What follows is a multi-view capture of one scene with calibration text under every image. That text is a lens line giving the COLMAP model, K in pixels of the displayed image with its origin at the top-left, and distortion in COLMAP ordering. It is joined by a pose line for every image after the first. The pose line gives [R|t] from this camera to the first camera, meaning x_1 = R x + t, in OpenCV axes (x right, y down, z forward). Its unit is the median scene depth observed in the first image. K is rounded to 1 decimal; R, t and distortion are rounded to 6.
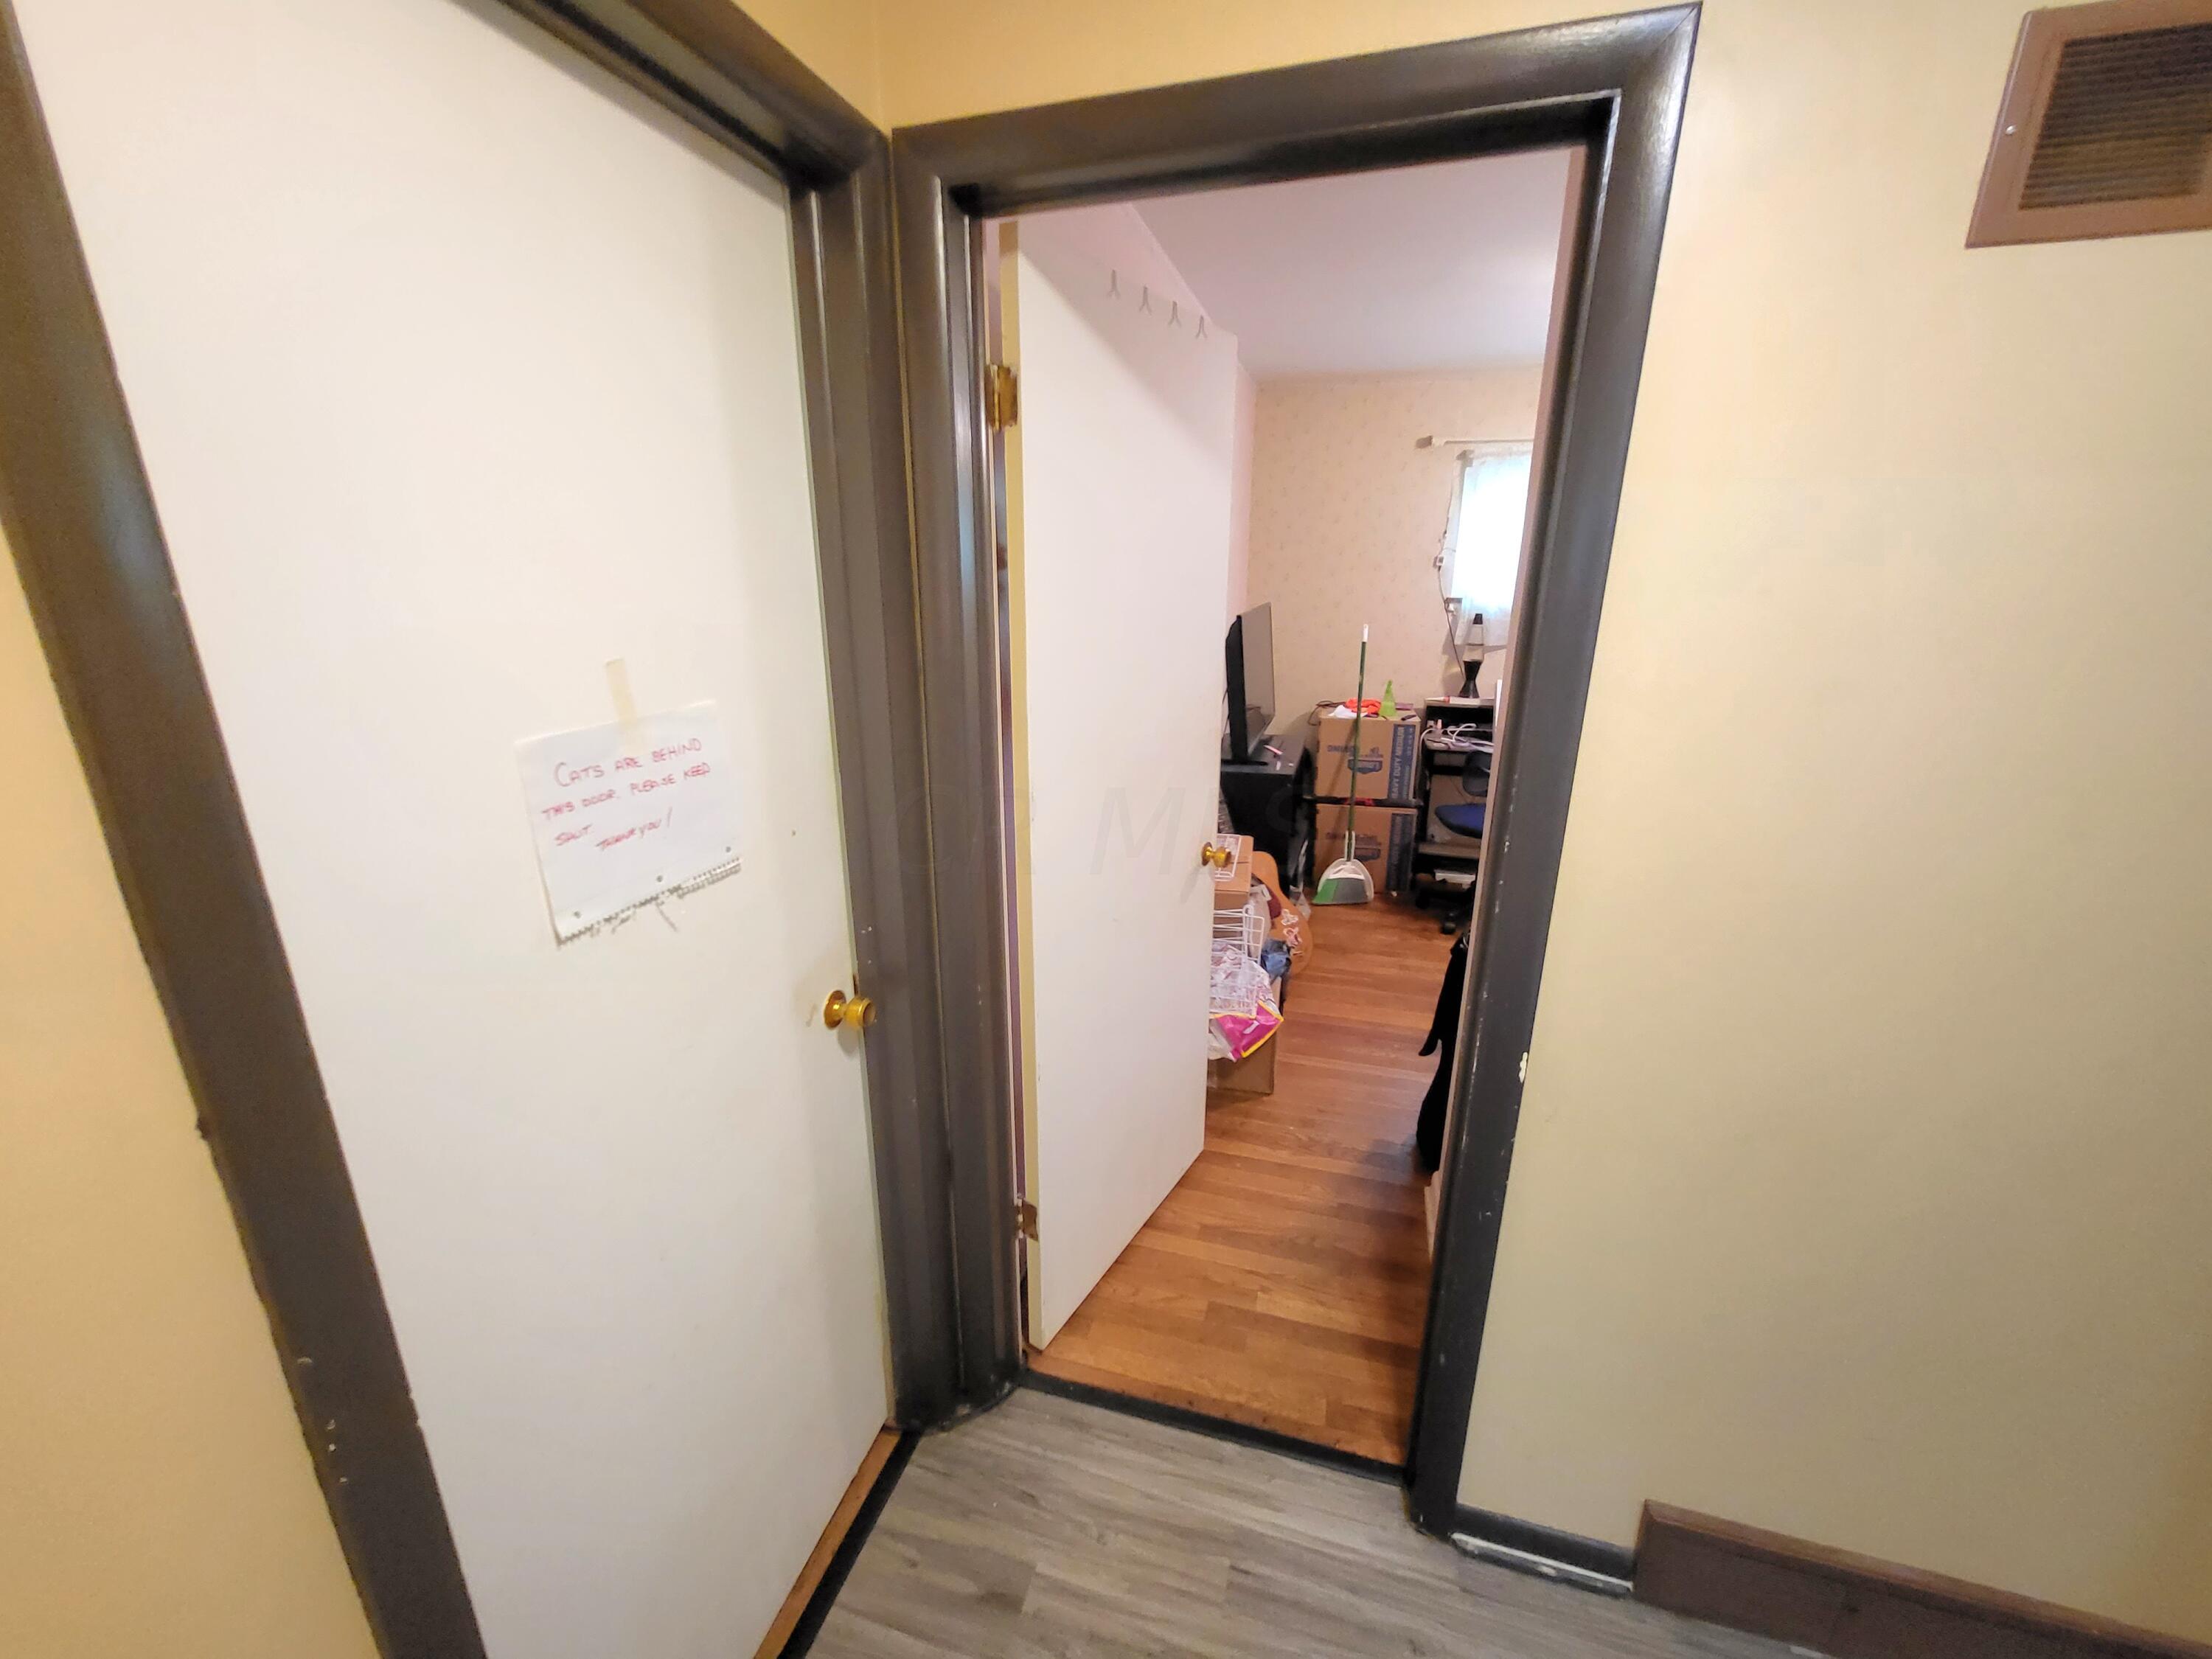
lens RADIAL K [[873.7, 0, 1111.7], [0, 873.7, 826.2], [0, 0, 1]] dist [0.002730, -0.002153]
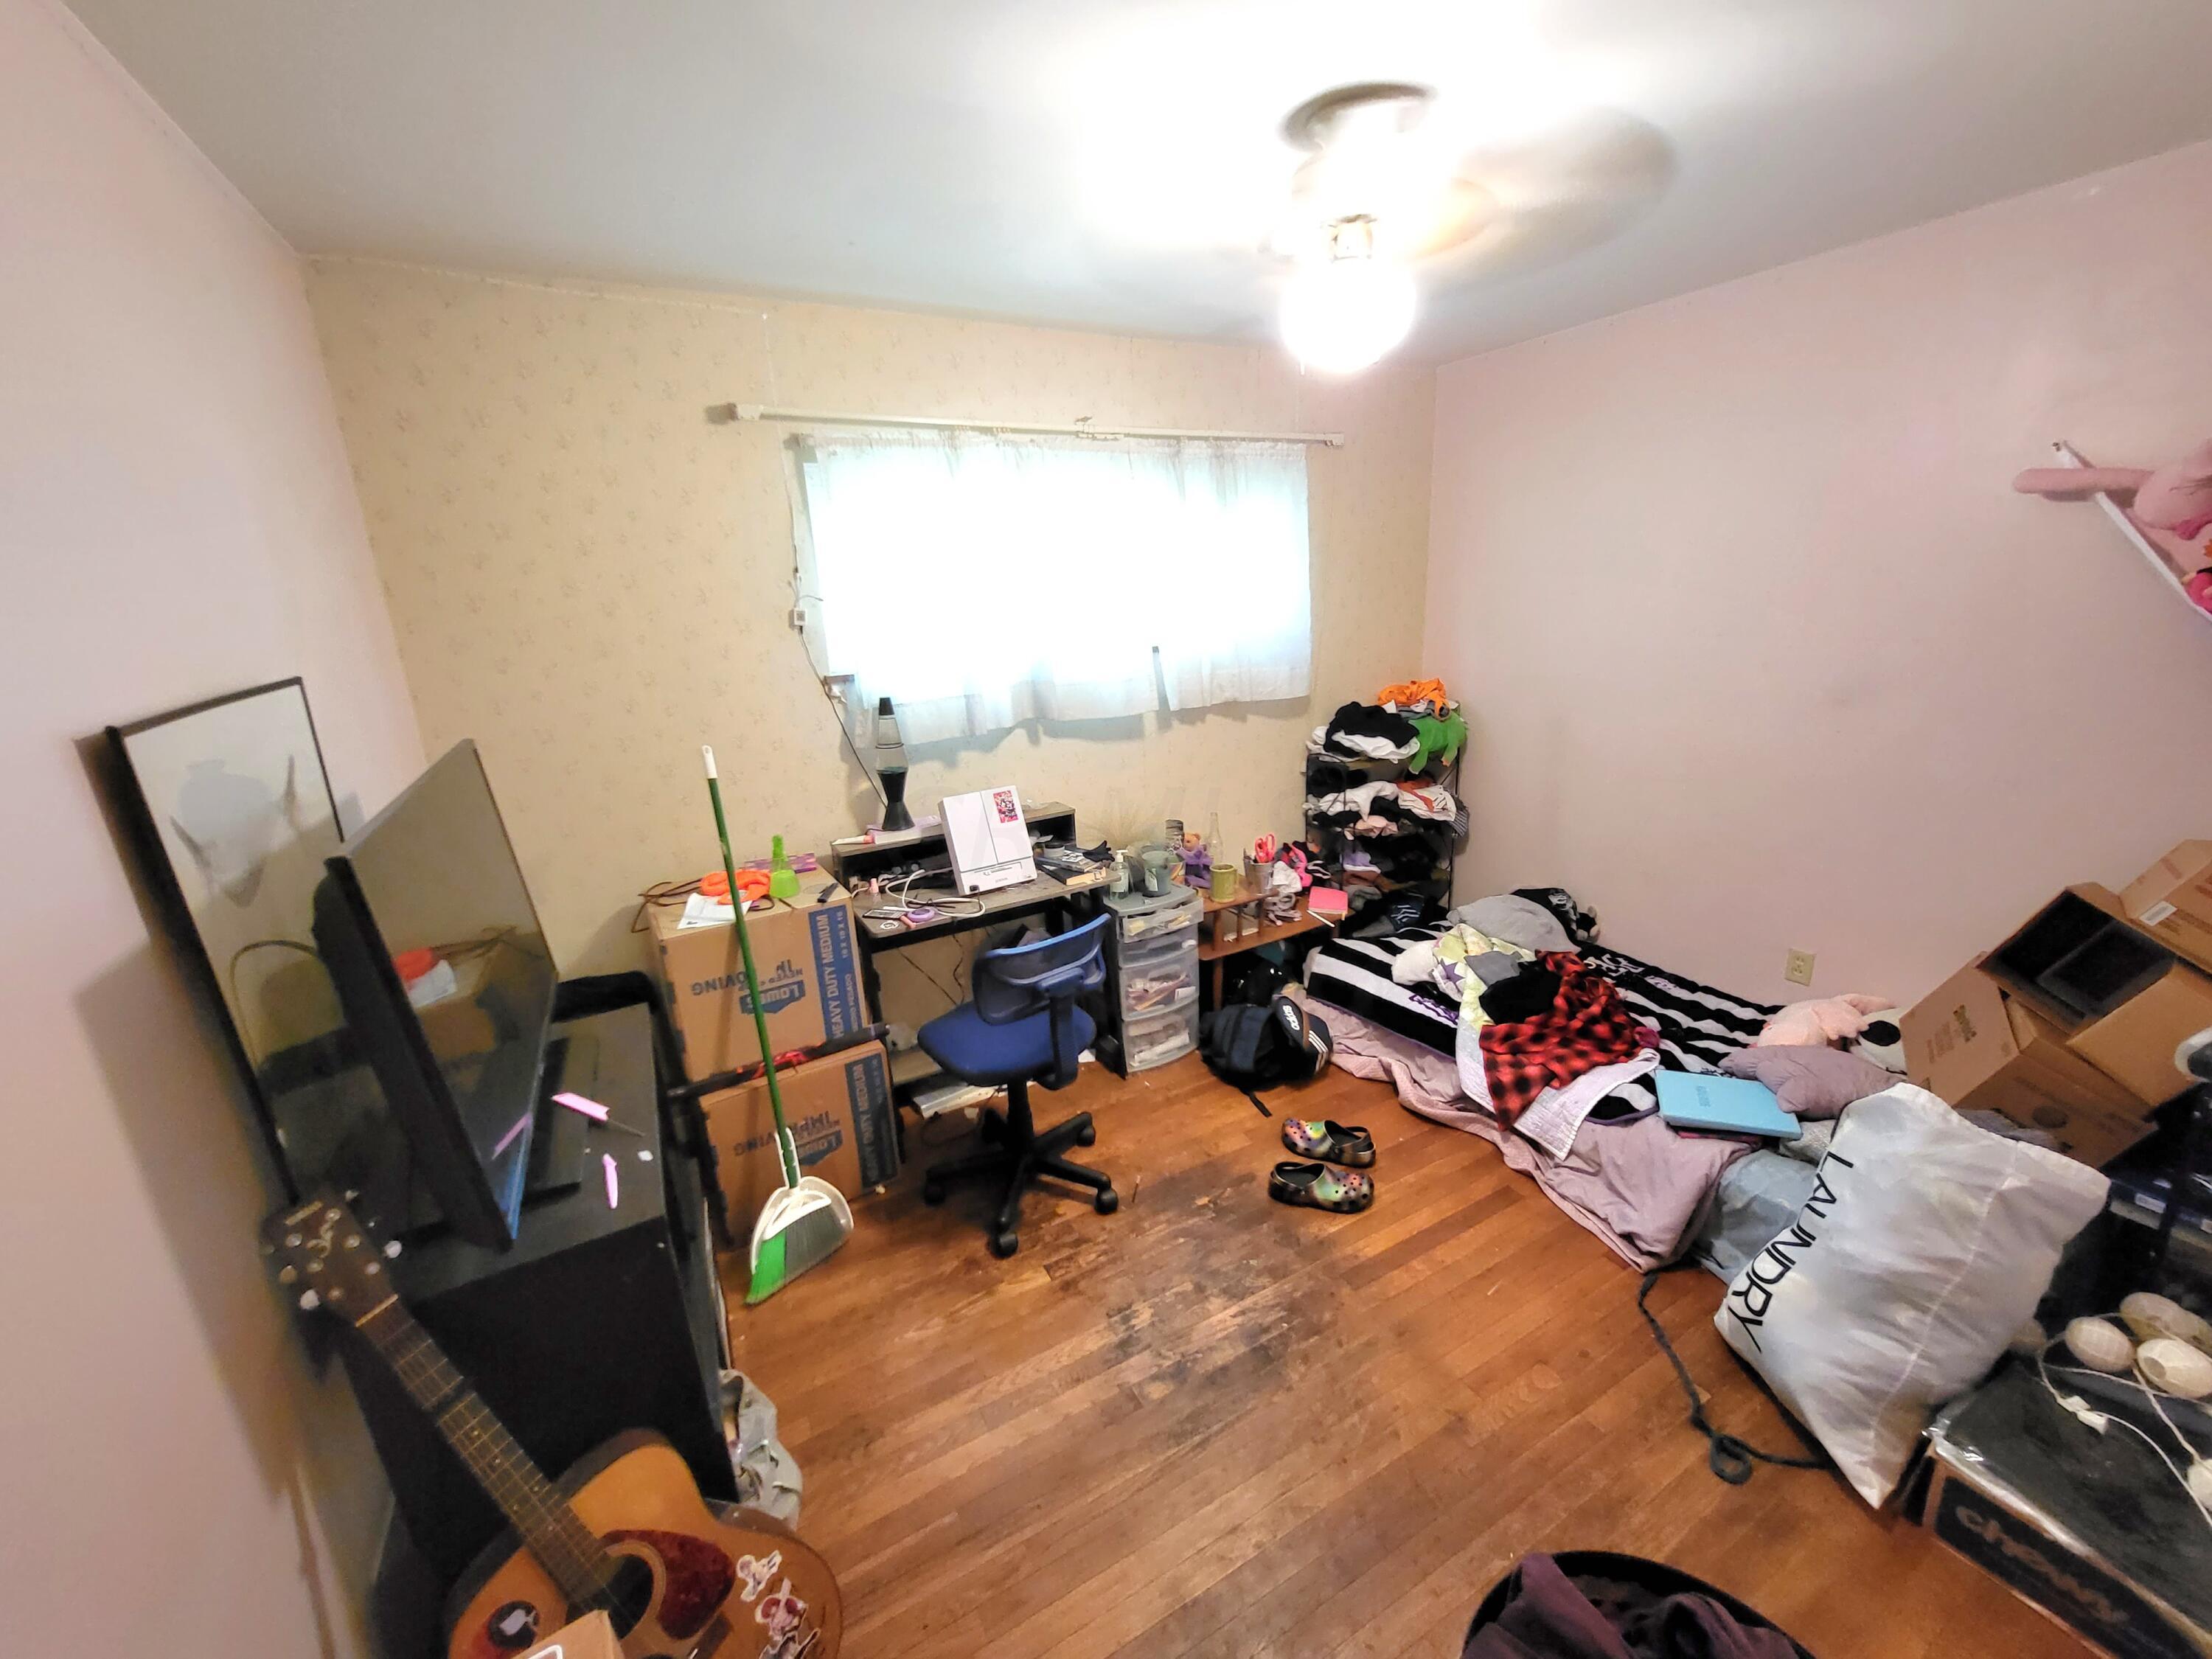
lens RADIAL K [[873.7, 0, 1111.7], [0, 873.7, 826.2], [0, 0, 1]] dist [0.002730, -0.002153]
pose [[0.710979, -0.219577, 0.668053, 0.100529], [0.247551, 0.967341, 0.054490, -0.149343], [-0.658200, 0.126636, 0.742116, 0.446807]]
